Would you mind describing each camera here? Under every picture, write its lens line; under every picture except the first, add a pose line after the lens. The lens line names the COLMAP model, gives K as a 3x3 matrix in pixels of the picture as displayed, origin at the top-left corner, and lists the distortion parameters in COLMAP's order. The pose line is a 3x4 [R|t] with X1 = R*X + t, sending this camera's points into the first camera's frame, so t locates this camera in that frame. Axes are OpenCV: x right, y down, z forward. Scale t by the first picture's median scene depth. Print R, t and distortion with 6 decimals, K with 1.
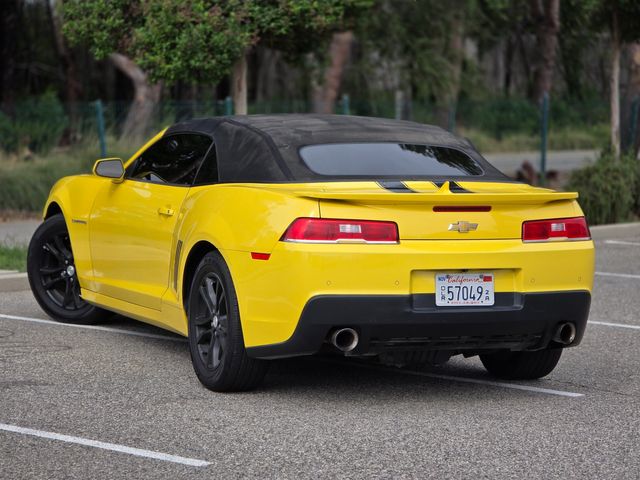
lens RADIAL K [[2139.4, 0, 320.0], [0, 2139.4, 240.0], [0, 0, 1]] dist [0.332994, -0.512436]
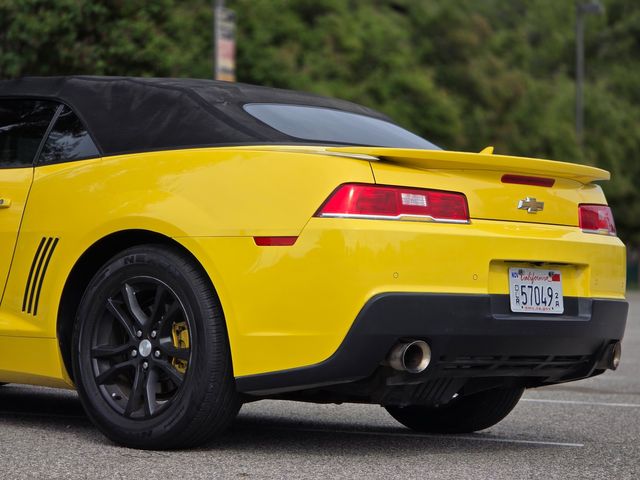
lens RADIAL K [[2139.4, 0, 320.0], [0, 2139.4, 240.0], [0, 0, 1]] dist [0.332994, -0.512436]
pose [[0.894200, 0.020344, 0.447204, -0.323776], [0.015728, 0.996922, -0.076801, 0.060569], [-0.447390, 0.075709, 0.891128, 0.379622]]
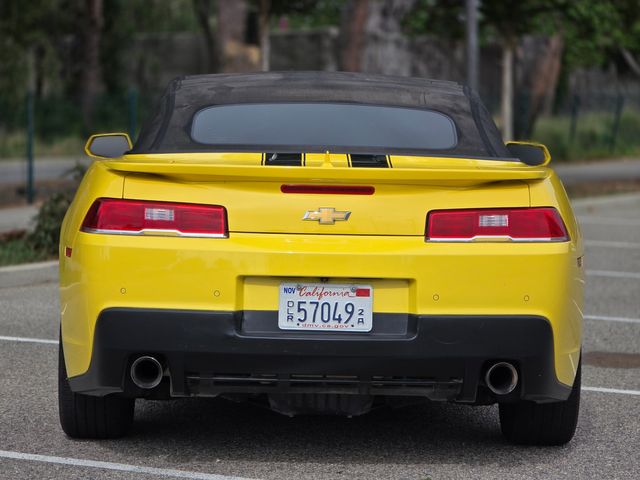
lens RADIAL K [[2139.4, 0, 320.0], [0, 2139.4, 240.0], [0, 0, 1]] dist [0.332994, -0.512436]
pose [[0.931060, 0.021982, -0.364203, 0.313996], [-0.027366, 0.999579, -0.009626, 0.008249], [0.363838, 0.018929, 0.931270, 0.358814]]
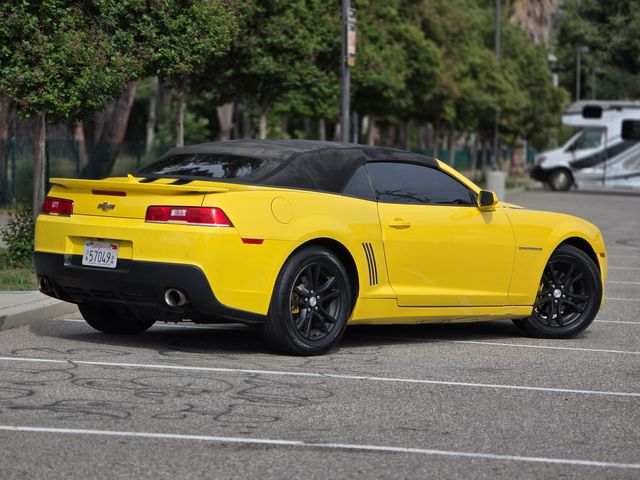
lens RADIAL K [[2139.4, 0, 320.0], [0, 2139.4, 240.0], [0, 0, 1]] dist [0.332994, -0.512436]
pose [[0.457464, 0.029389, -0.888742, 1.291063], [-0.100649, 0.994742, -0.018913, 0.025733], [0.883514, 0.098103, 0.458017, 0.514313]]
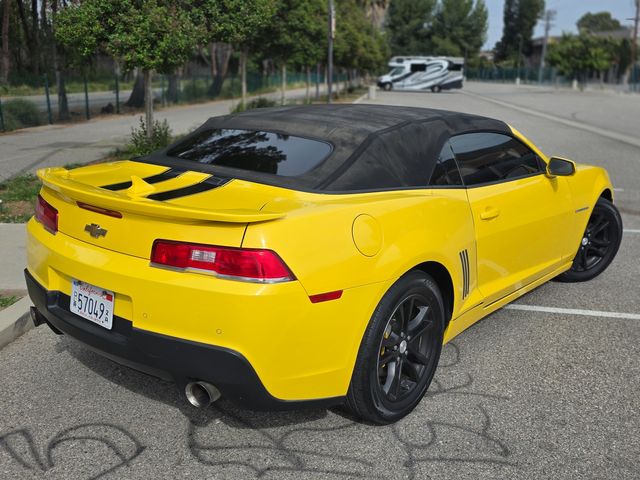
lens RADIAL K [[635.3, 0, 313.8], [0, 635.3, 229.1], [0, 0, 1]] dist [0.099657, -0.145216]
pose [[0.483444, 0.196774, -0.852972, 0.324442], [-0.091249, 0.980427, 0.174460, -0.058809], [0.870607, -0.006509, 0.491937, 0.947310]]
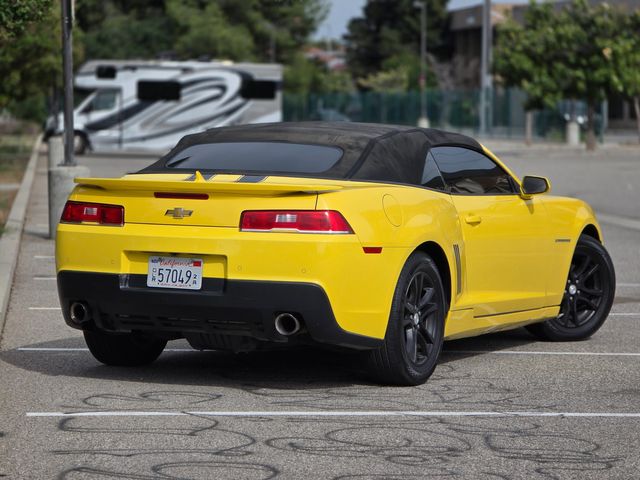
lens RADIAL K [[2139.4, 0, 320.0], [0, 2139.4, 240.0], [0, 0, 1]] dist [0.332994, -0.512436]
pose [[0.689450, 0.025488, -0.723885, 0.869095], [-0.060154, 0.997943, -0.022154, 0.025992], [0.721831, 0.058819, 0.689565, 0.328223]]
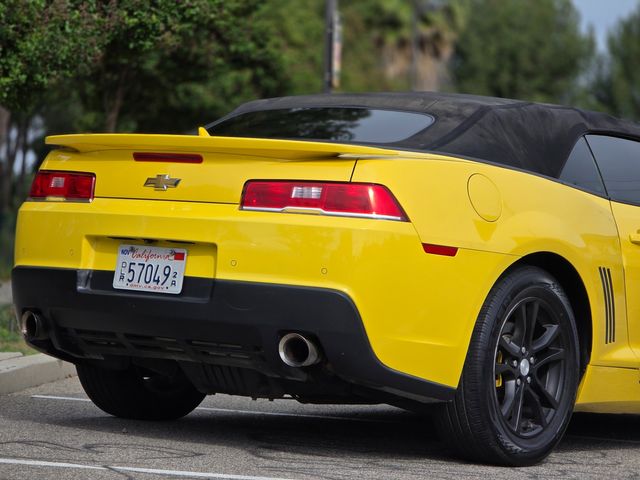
lens RADIAL K [[2139.4, 0, 320.0], [0, 2139.4, 240.0], [0, 0, 1]] dist [0.332994, -0.512436]
pose [[0.531211, -0.000357, -0.847239, 0.698219], [-0.123102, 0.989355, -0.077601, 0.061687], [0.838248, 0.145520, 0.525513, 0.669249]]
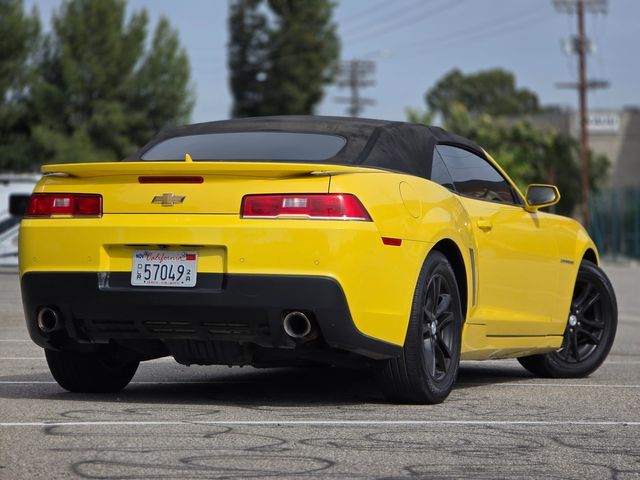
lens RADIAL K [[2139.4, 0, 320.0], [0, 2139.4, 240.0], [0, 0, 1]] dist [0.332994, -0.512436]
pose [[0.736249, -0.024339, -0.676273, 0.722451], [-0.049698, 0.994710, -0.089905, 0.088628], [0.674883, 0.099802, 0.731145, 0.382863]]
